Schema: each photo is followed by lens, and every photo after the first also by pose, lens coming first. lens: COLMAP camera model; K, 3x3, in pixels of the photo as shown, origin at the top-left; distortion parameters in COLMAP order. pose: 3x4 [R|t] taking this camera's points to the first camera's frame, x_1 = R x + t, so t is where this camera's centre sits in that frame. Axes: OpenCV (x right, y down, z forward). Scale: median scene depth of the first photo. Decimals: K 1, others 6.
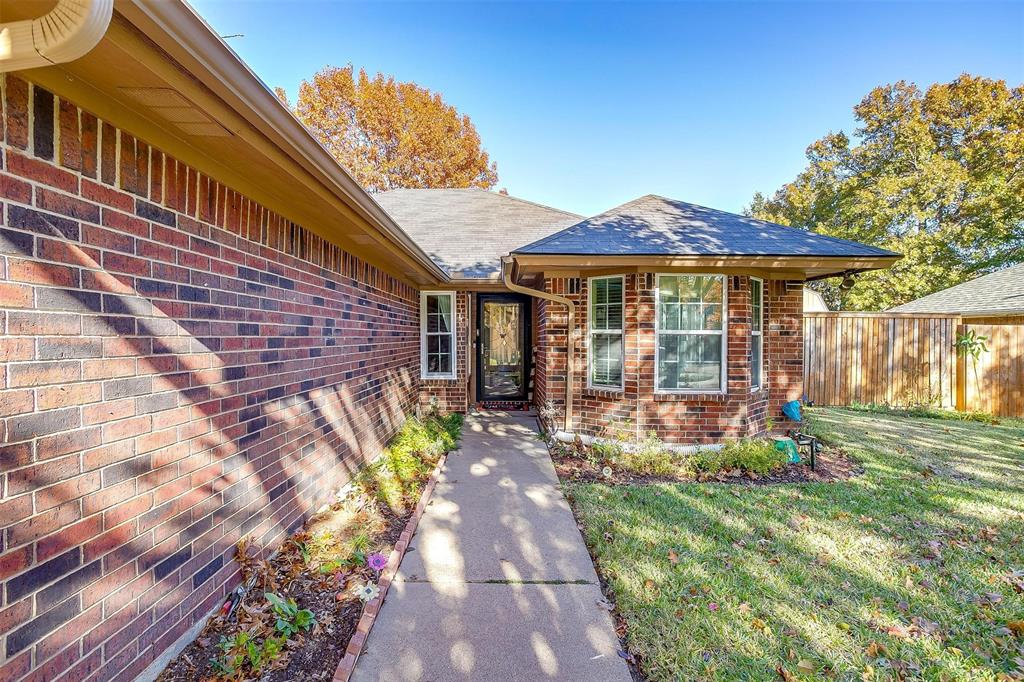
lens RADIAL K [[497.2, 0, 517.6], [0, 497.2, 327.5], [0, 0, 1]] dist [-0.052672, 0.029363]
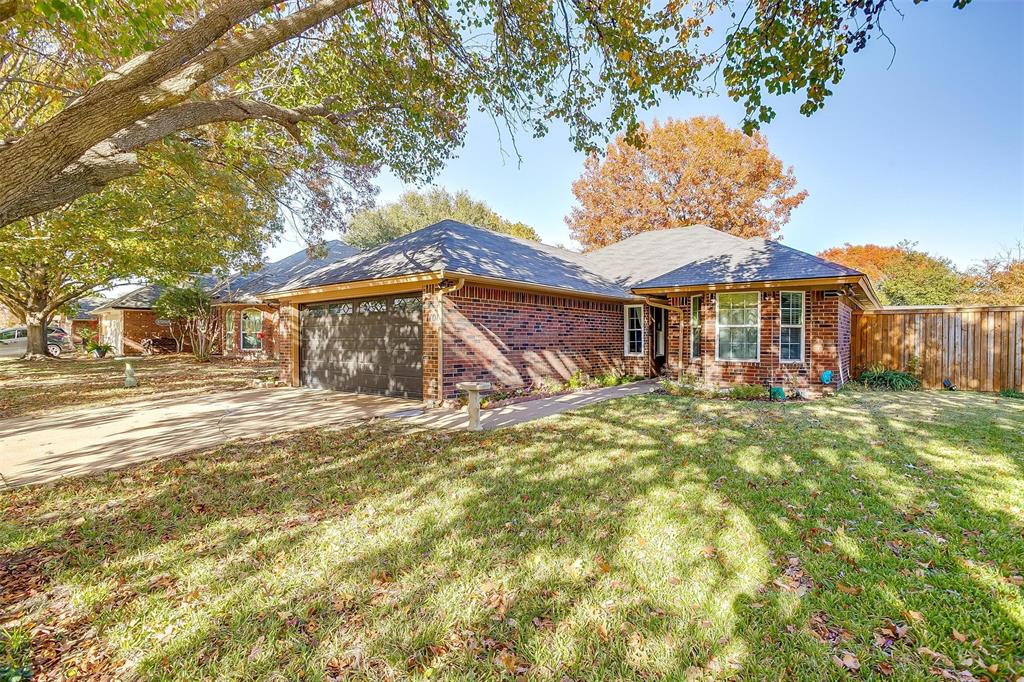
lens RADIAL K [[497.2, 0, 487.9], [0, 497.2, 339.4], [0, 0, 1]] dist [-0.052672, 0.029363]
pose [[0.741772, 0.000606, -0.670652, 0.600761], [0.004685, 0.999971, 0.006086, 0.033310], [0.670636, -0.007656, 0.741748, -0.588766]]
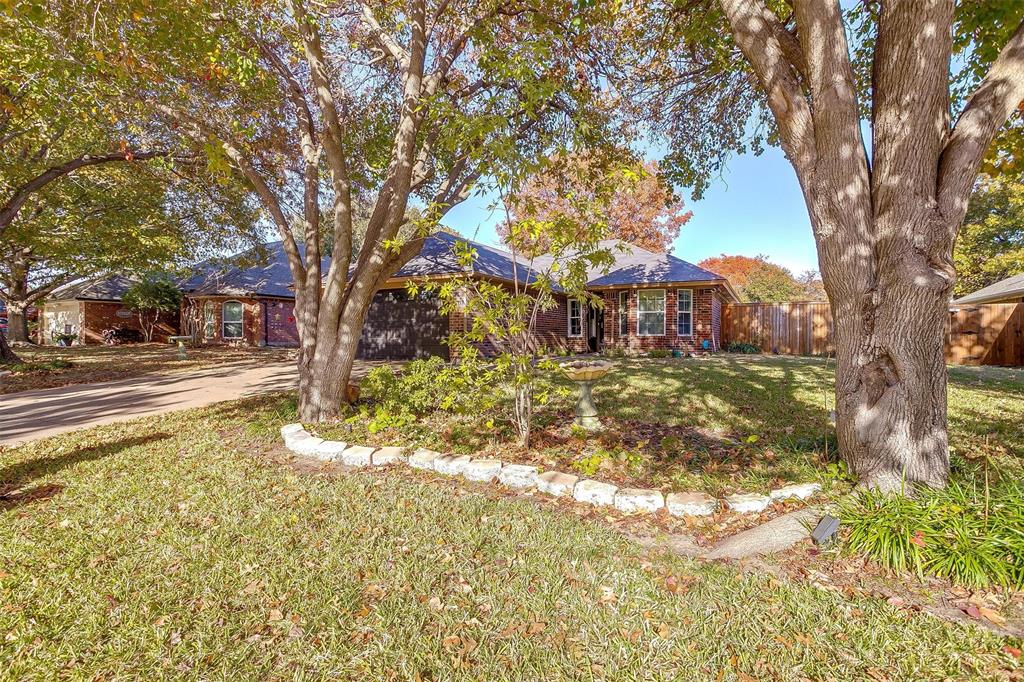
lens RADIAL K [[497.2, 0, 489.8], [0, 497.2, 339.2], [0, 0, 1]] dist [-0.052672, 0.029363]
pose [[0.854829, -0.002013, -0.518906, 0.683067], [0.006426, 0.999957, 0.006707, 0.094050], [0.518870, -0.009068, 0.854805, -1.146309]]
